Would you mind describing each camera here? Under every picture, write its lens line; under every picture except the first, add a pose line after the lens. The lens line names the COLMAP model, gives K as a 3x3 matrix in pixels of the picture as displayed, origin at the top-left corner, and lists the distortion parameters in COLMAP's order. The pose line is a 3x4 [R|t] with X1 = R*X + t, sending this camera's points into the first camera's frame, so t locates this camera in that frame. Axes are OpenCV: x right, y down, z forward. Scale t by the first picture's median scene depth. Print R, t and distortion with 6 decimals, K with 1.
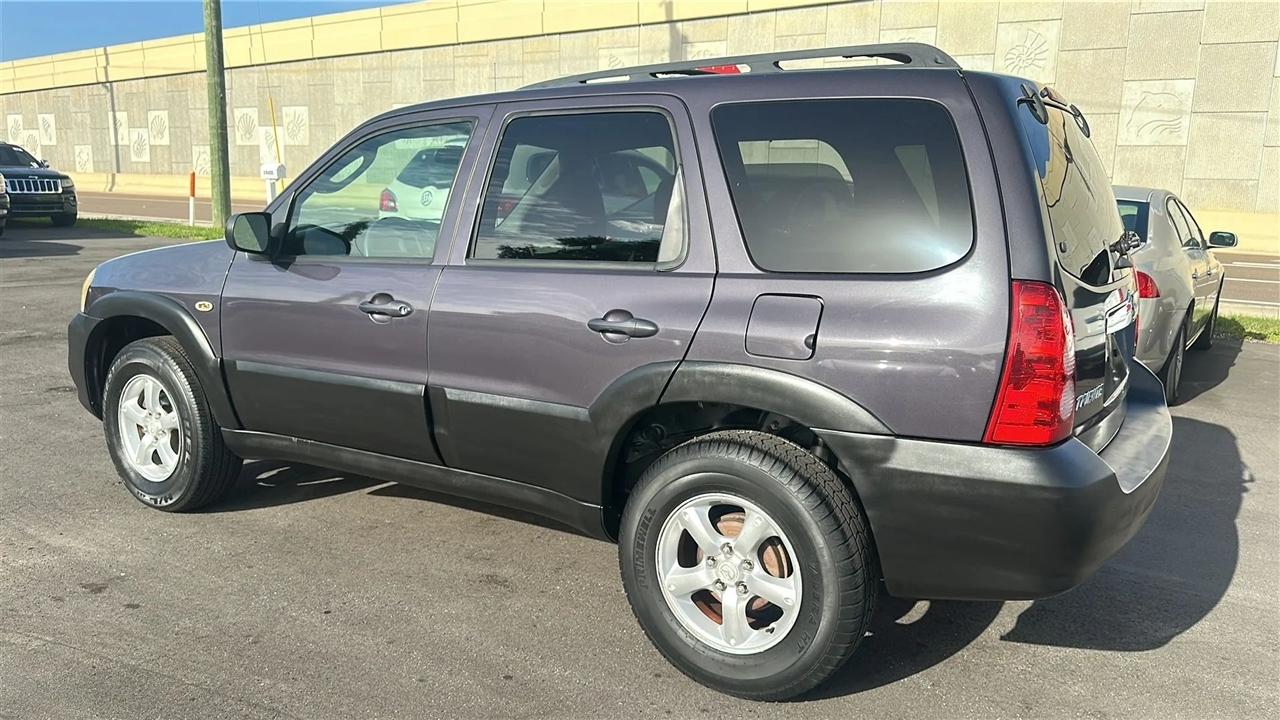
lens RADIAL K [[912.5, 0, 626.3], [0, 912.5, 361.2], [0, 0, 1]] dist [0.045657, -0.033104]
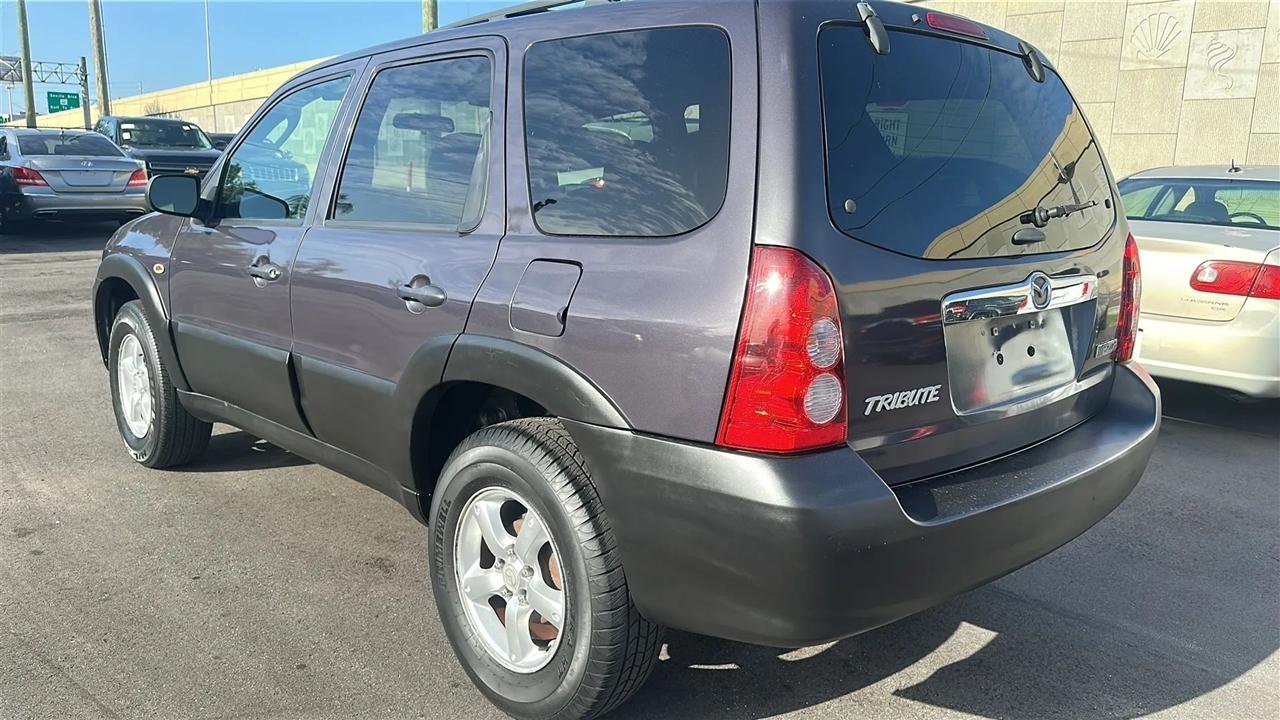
lens RADIAL K [[912.5, 0, 647.7], [0, 912.5, 371.4], [0, 0, 1]] dist [0.045657, -0.033104]
pose [[0.972786, 0.052274, -0.225730, 0.413562], [-0.048629, 0.998582, 0.021682, 0.007671], [0.226543, -0.010115, 0.973949, 0.172315]]
